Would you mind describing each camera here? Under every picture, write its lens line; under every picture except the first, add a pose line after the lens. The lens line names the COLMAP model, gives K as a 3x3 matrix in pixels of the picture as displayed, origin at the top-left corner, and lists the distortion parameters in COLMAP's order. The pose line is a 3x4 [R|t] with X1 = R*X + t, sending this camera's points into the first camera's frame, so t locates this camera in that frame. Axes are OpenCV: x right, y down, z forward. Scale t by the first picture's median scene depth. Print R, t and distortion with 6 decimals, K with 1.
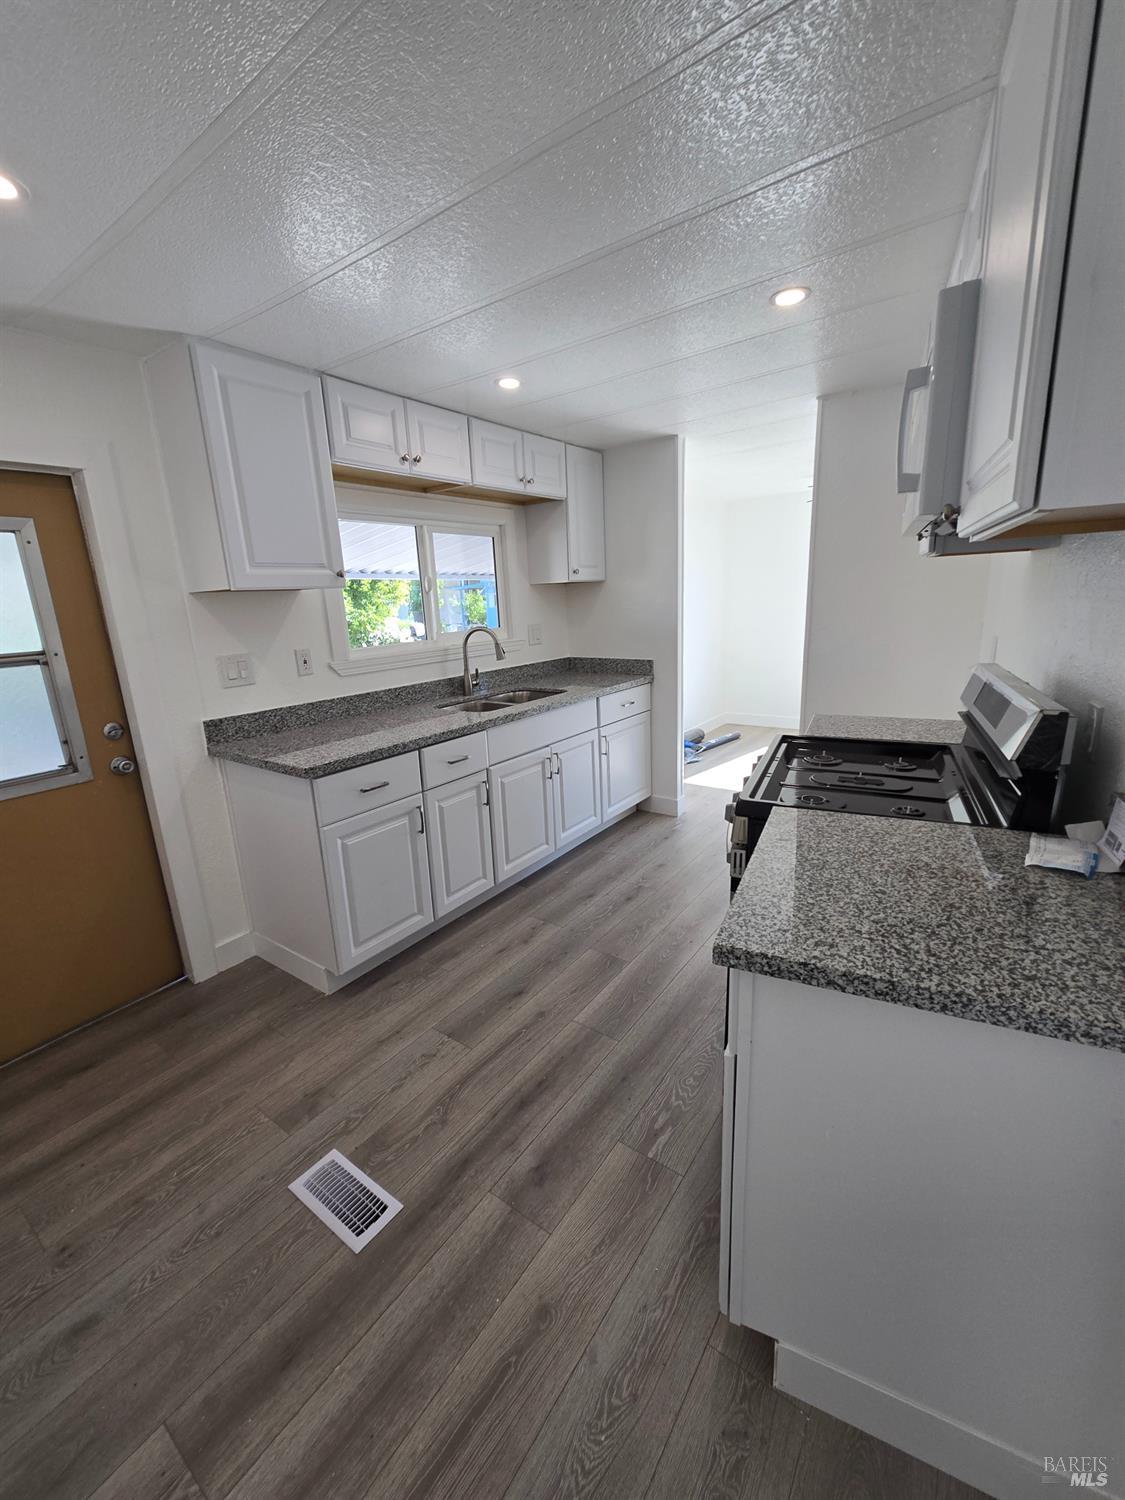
lens RADIAL K [[615.7, 0, 561.1], [0, 615.7, 749.5], [0, 0, 1]] dist [0.000012, 0.002070]
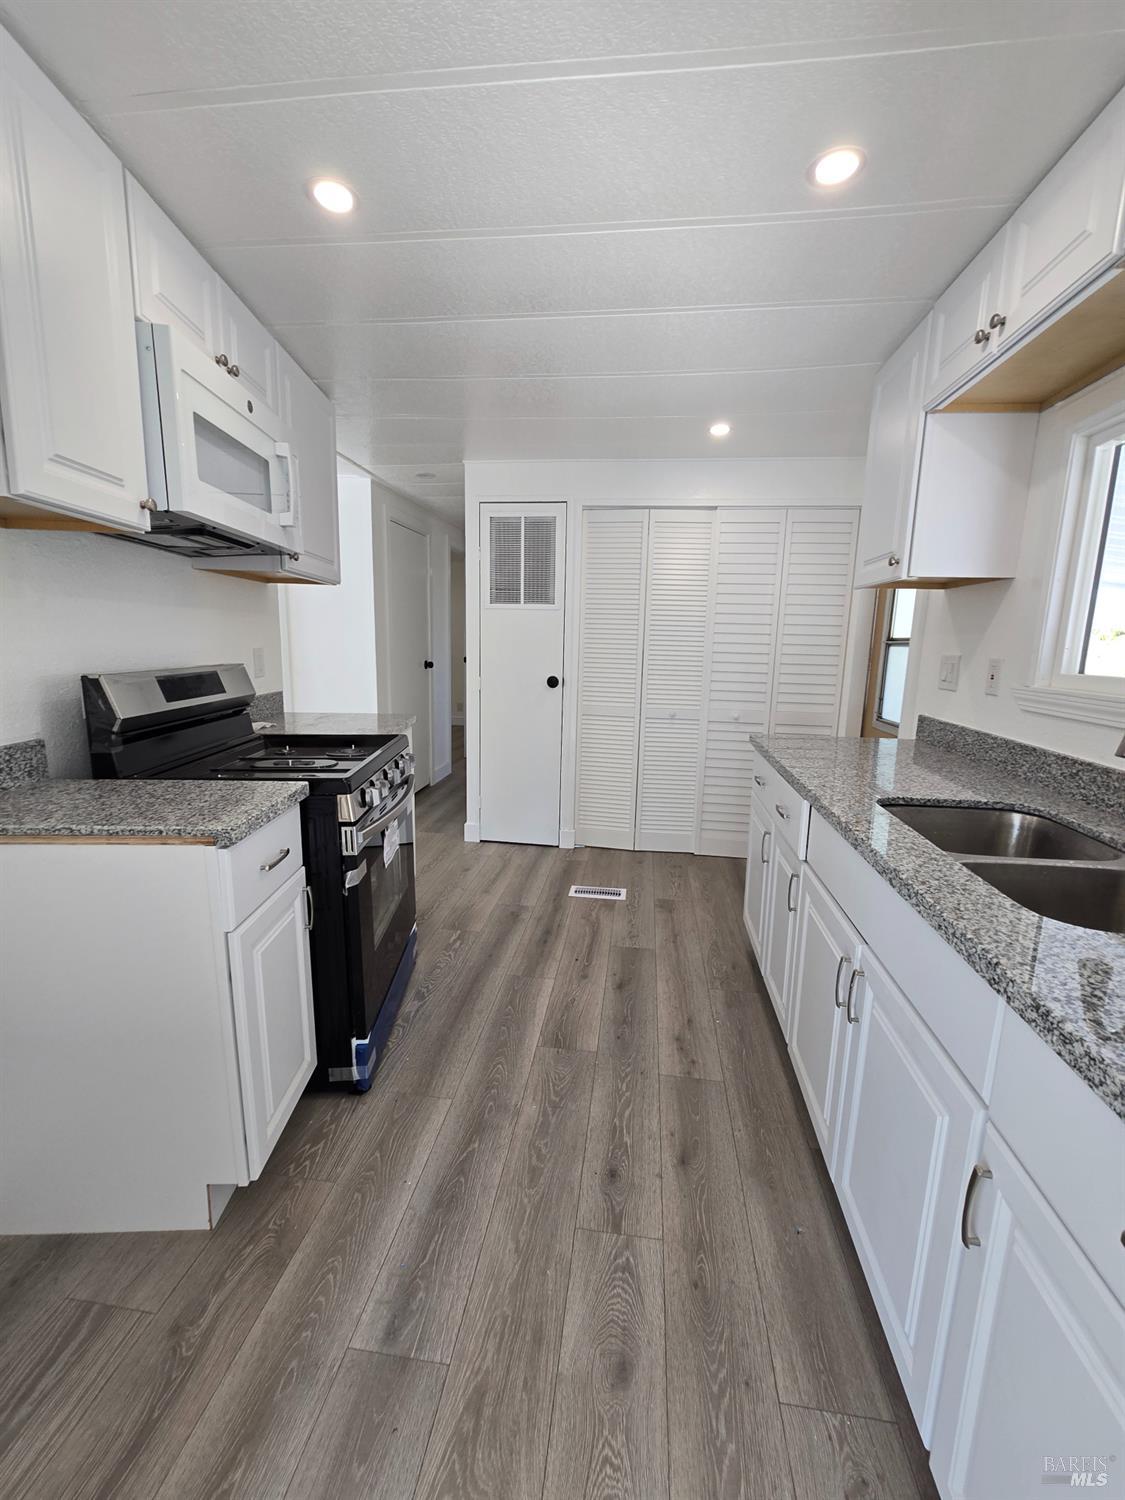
lens RADIAL K [[615.7, 0, 565.5], [0, 615.7, 743.2], [0, 0, 1]] dist [0.000012, 0.002070]
pose [[-0.873884, 0.106302, -0.474369, 0.472955], [-0.107395, 0.909474, 0.401650, -0.385430], [0.474123, 0.401941, -0.783359, 1.676184]]
